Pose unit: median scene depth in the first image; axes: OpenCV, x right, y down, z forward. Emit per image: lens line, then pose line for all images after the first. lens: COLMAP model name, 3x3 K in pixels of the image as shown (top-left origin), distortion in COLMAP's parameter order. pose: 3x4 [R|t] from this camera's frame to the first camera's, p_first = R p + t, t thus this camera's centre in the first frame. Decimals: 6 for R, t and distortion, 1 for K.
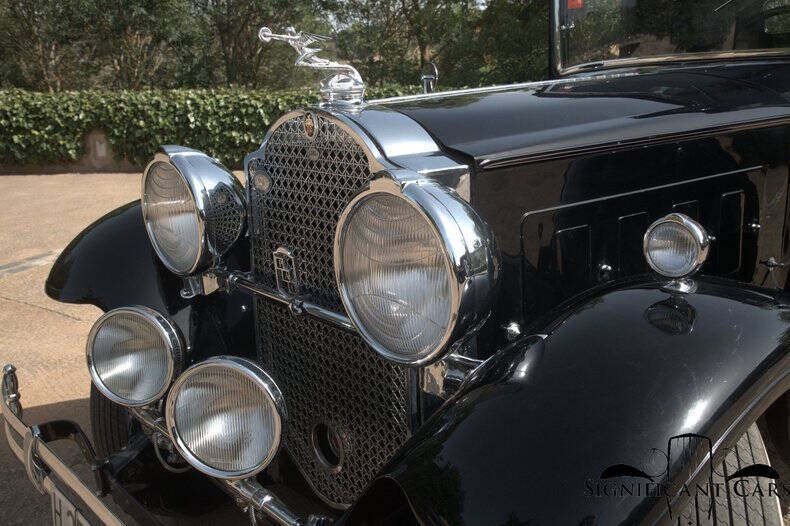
lens RADIAL K [[678.8, 0, 395.0], [0, 678.8, 263.0], [0, 0, 1]] dist [-0.057458, 0.156377]
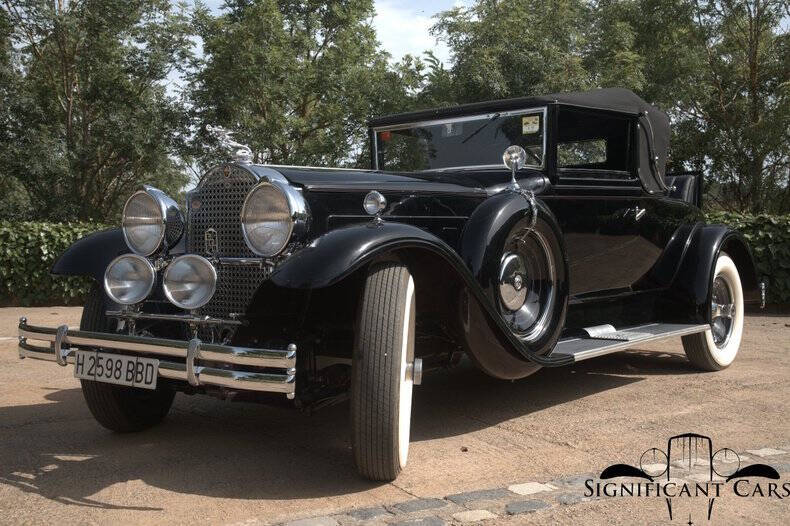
lens RADIAL K [[909.8, 0, 395.0], [0, 909.8, 263.0], [0, 0, 1]] dist [0.137006, 0.063758]
pose [[0.988992, 0.019545, 0.146673, -0.003587], [0.019369, 0.965609, -0.259277, 0.152690], [-0.146696, 0.259264, 0.954601, -0.321150]]
